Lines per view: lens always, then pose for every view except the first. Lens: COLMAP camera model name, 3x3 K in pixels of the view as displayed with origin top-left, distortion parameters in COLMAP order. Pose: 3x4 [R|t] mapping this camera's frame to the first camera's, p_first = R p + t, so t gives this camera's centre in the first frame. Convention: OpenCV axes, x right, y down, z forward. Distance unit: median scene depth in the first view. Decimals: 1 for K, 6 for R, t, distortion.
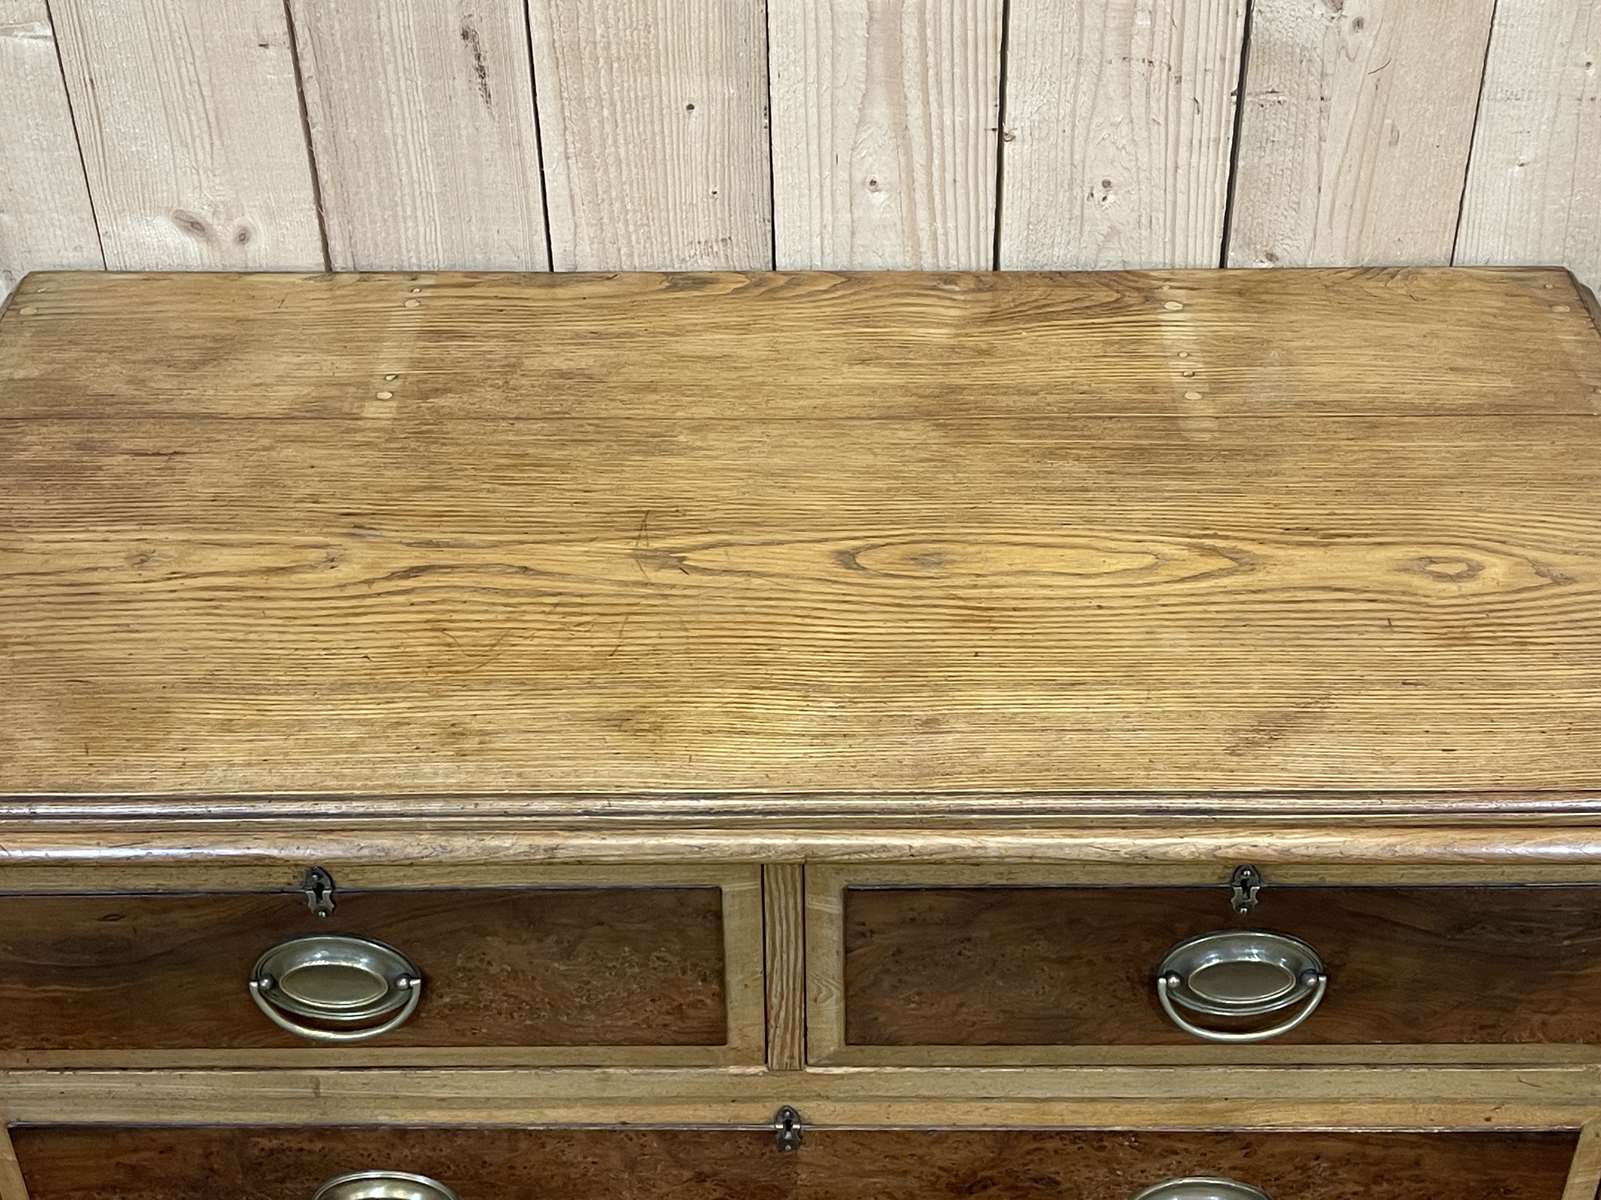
lens RADIAL K [[2311.5, 0, 802.7], [0, 2311.5, 612.4], [0, 0, 1]] dist [0.049029, 0.000000]
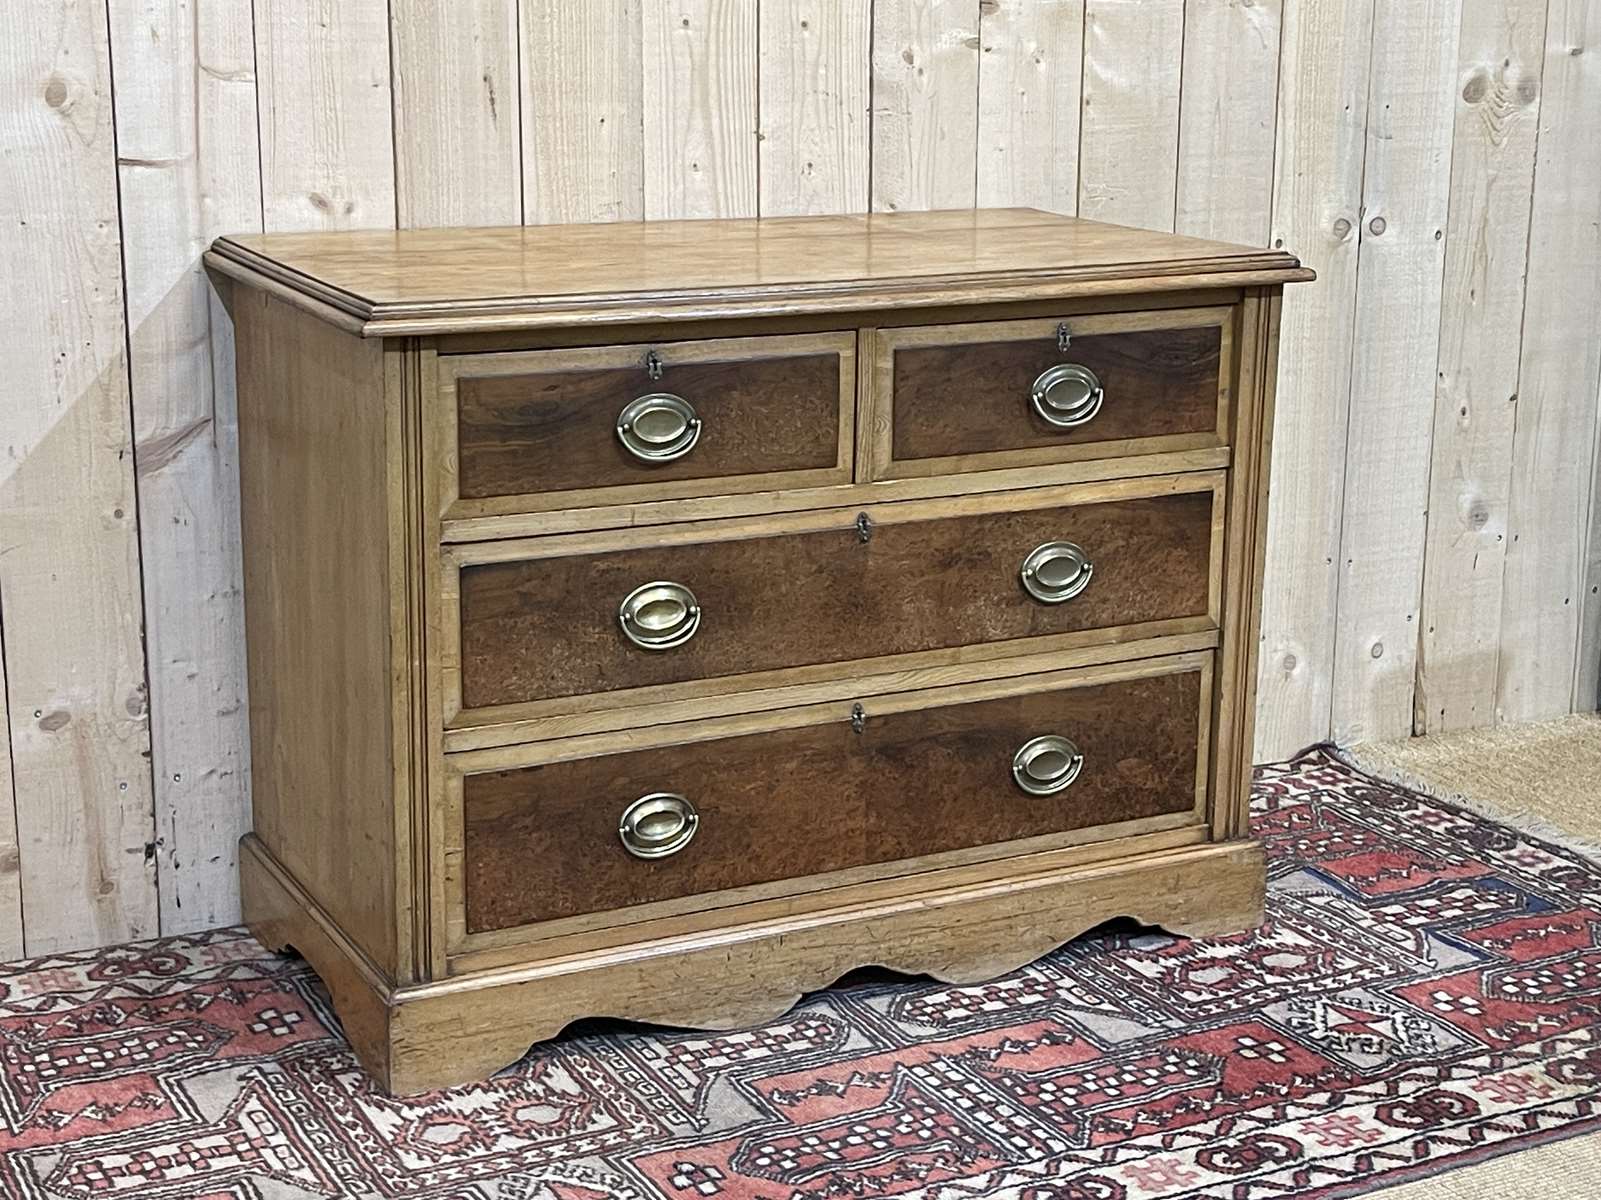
lens RADIAL K [[2672.9, 0, 817.9], [0, 2672.9, 602.6], [0, 0, 1]] dist [0.094992, 0.000000]
pose [[0.879388, -0.091155, 0.467298, -1.019550], [0.261677, 0.912498, -0.314439, 0.920227], [-0.397746, 0.398795, 0.826293, -0.707640]]
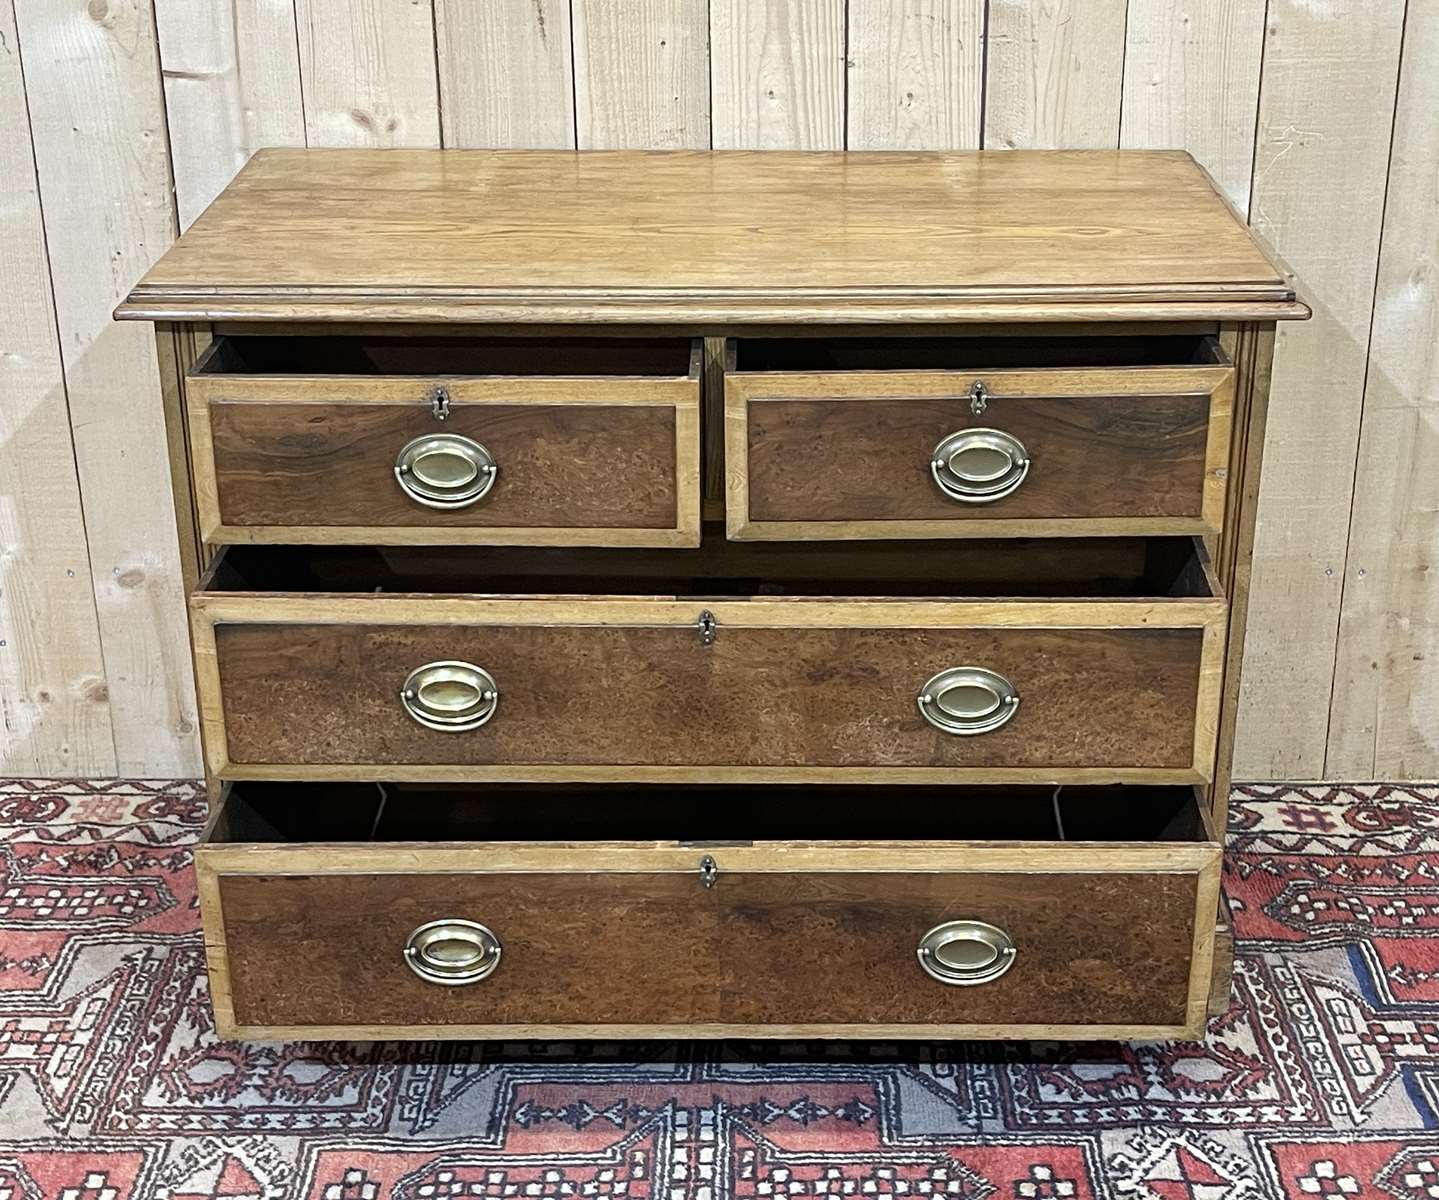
lens RADIAL K [[2312.4, 0, 749.3], [0, 2312.4, 621.8], [0, 0, 1]] dist [0.058290, 0.000000]
pose [[0.999933, 0.007815, 0.008491, 0.003839], [-0.005831, 0.977124, -0.212593, 0.630176], [-0.009958, 0.212529, 0.977104, -0.647537]]
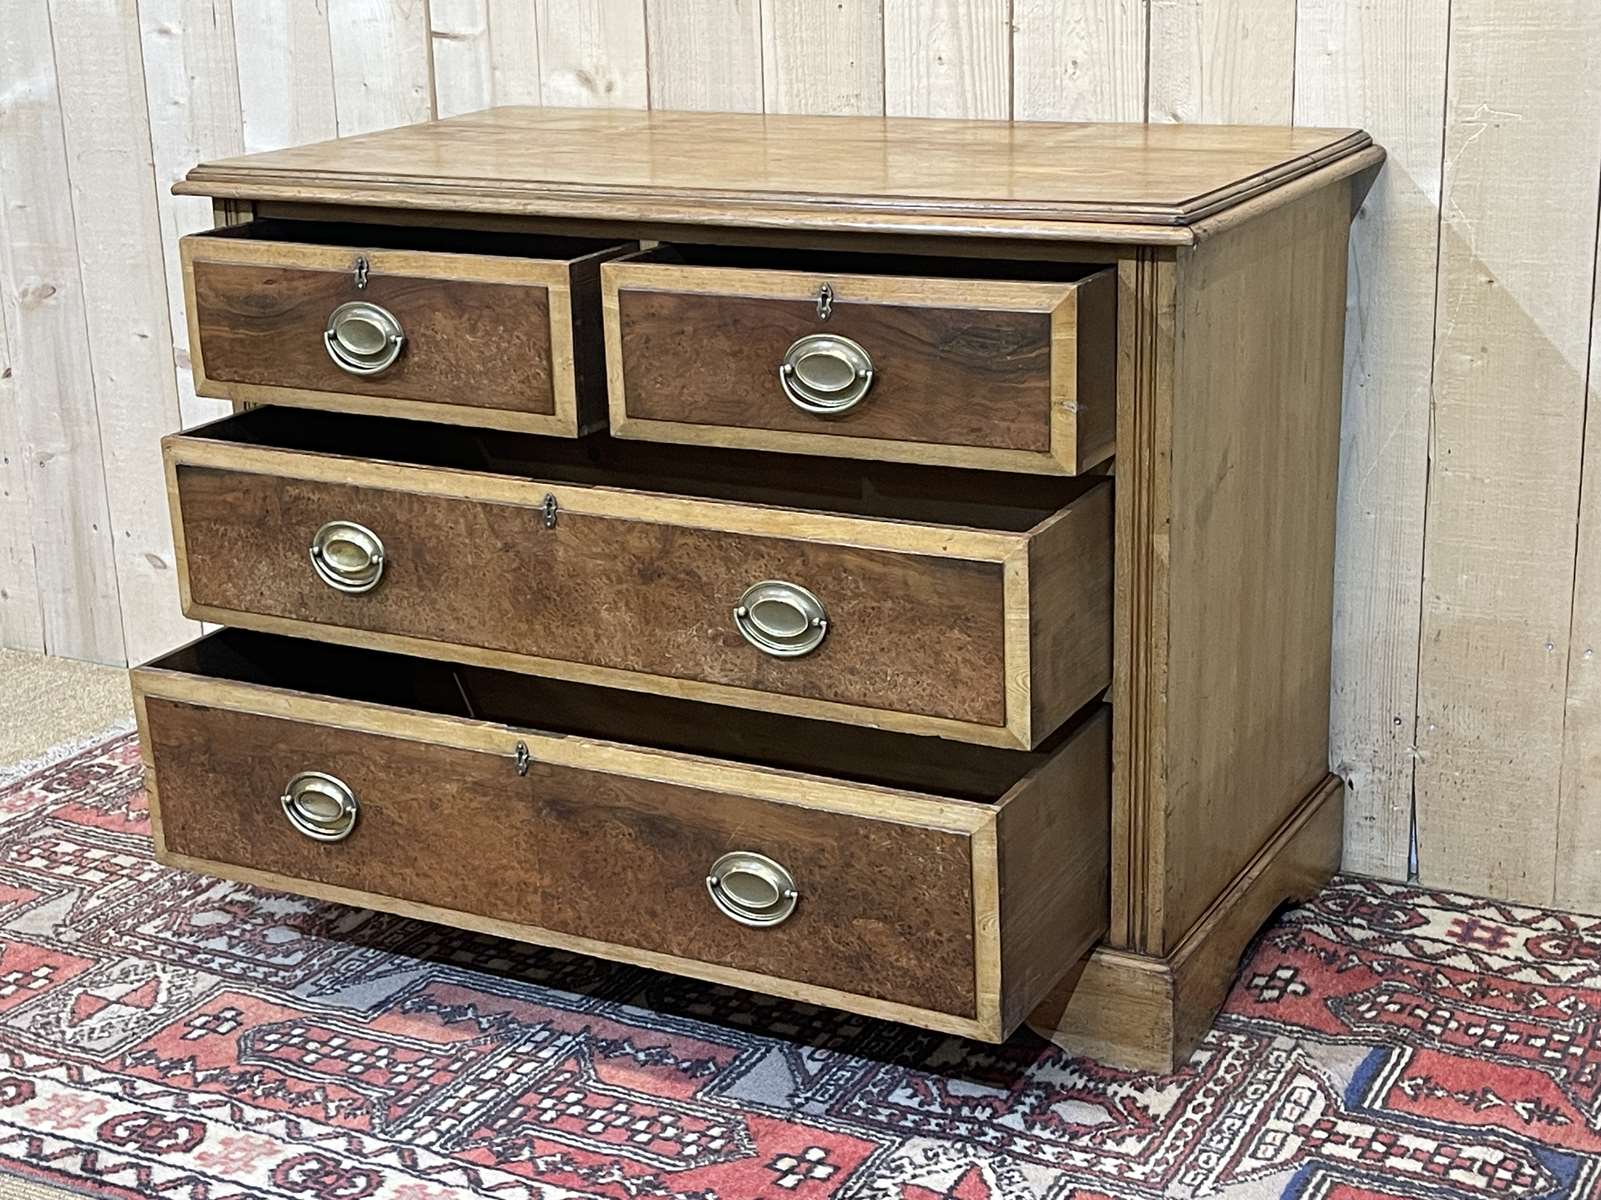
lens RADIAL K [[2465.5, 0, 764.7], [0, 2465.5, 607.0], [0, 0, 1]] dist [0.071276, 0.000000]
pose [[0.880998, 0.126265, -0.455961, 0.879781], [-0.265243, 0.929850, -0.255002, 0.747336], [0.391777, 0.345596, 0.852686, -0.458097]]
